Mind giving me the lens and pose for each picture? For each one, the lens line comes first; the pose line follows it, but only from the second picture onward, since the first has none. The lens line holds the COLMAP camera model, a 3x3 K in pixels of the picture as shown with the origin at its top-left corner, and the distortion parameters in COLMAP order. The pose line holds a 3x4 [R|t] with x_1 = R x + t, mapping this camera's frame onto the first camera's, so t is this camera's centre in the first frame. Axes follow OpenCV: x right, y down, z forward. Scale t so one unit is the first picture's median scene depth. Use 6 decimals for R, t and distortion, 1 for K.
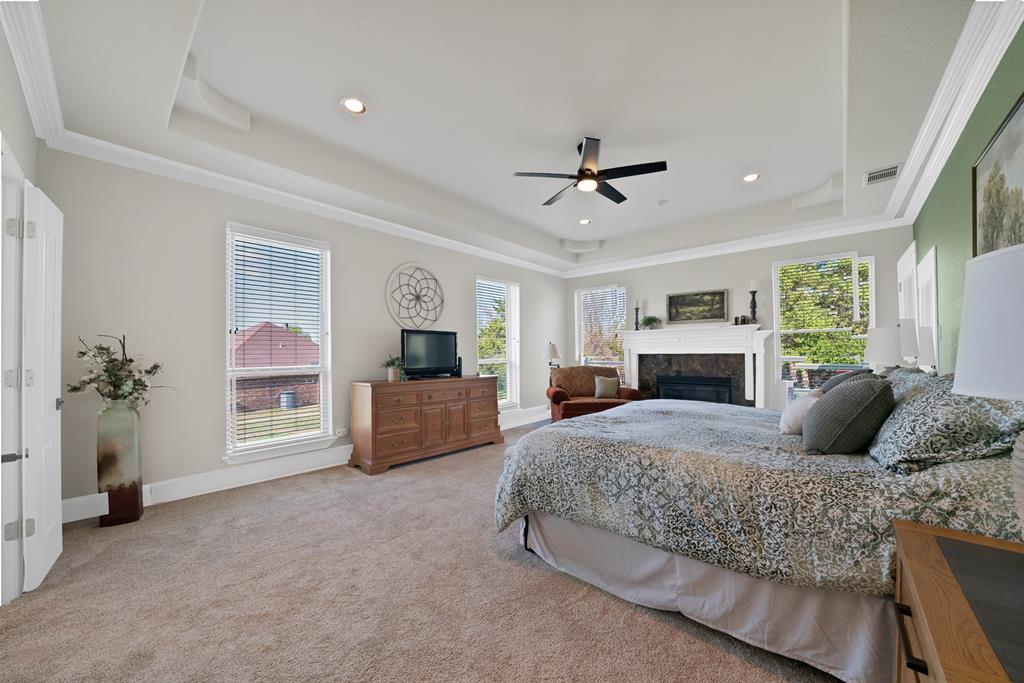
lens RADIAL K [[367.8, 0, 511.1], [0, 367.8, 343.8], [0, 0, 1]] dist [-0.019220, 0.000075]
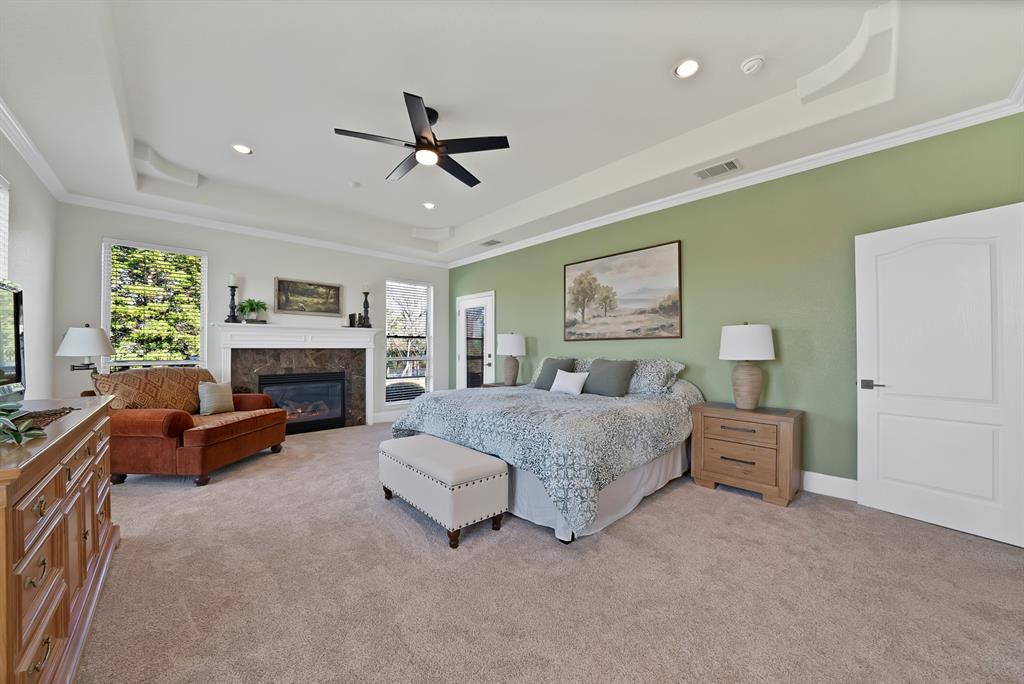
lens RADIAL K [[367.8, 0, 511.1], [0, 367.8, 344.3], [0, 0, 1]] dist [-0.019220, 0.000075]
pose [[0.096446, 0.017587, 0.995183, -0.373858], [-0.029349, 0.999459, -0.014818, 0.016224], [-0.994905, -0.027779, 0.096910, 0.411989]]
